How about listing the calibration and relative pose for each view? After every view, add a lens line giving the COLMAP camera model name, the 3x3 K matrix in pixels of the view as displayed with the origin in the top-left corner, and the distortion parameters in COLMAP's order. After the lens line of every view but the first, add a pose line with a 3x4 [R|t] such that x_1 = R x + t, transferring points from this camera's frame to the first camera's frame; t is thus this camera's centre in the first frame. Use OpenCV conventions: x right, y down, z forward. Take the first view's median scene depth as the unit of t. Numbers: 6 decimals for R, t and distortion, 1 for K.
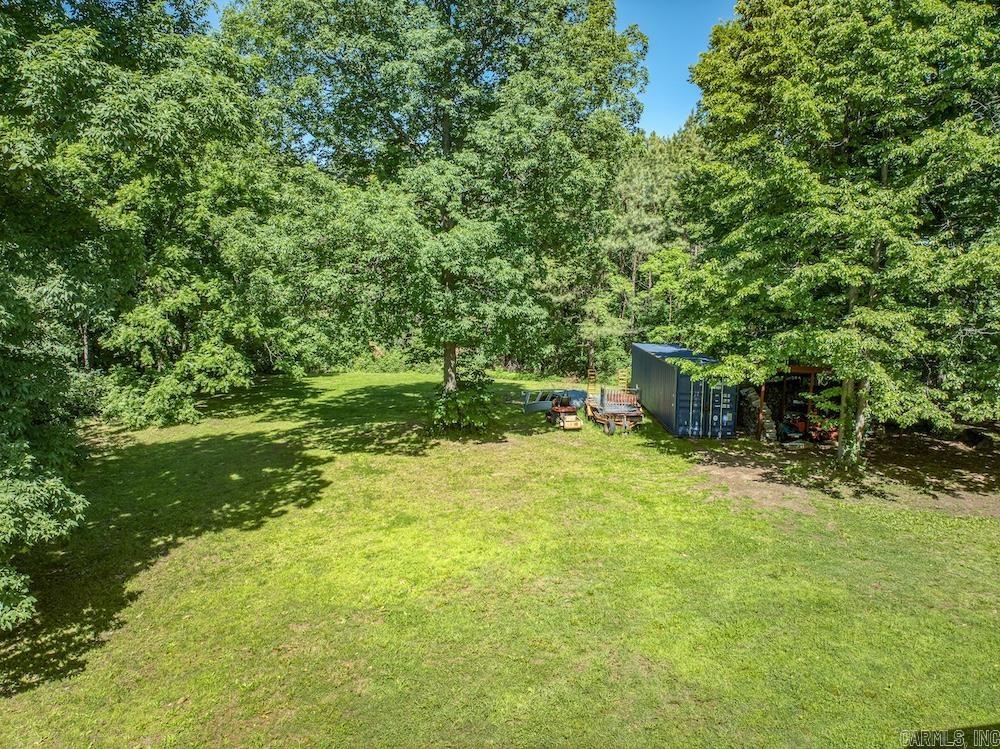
lens RADIAL K [[773.9, 0, 502.6], [0, 773.9, 399.1], [0, 0, 1]] dist [-0.016091, -0.053443]
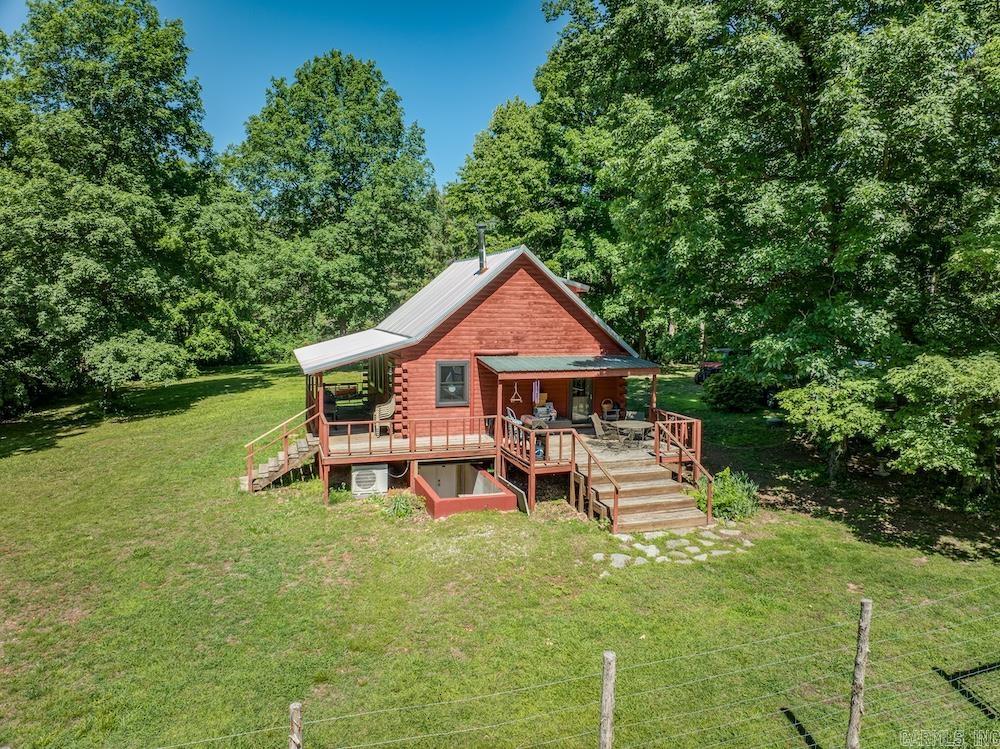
lens RADIAL K [[773.9, 0, 506.1], [0, 773.9, 369.0], [0, 0, 1]] dist [-0.016091, -0.053443]
pose [[0.997716, -0.024902, 0.062791, 0.248631], [0.029958, 0.996271, -0.080914, 0.251365], [-0.060542, 0.082610, 0.994741, -1.050890]]
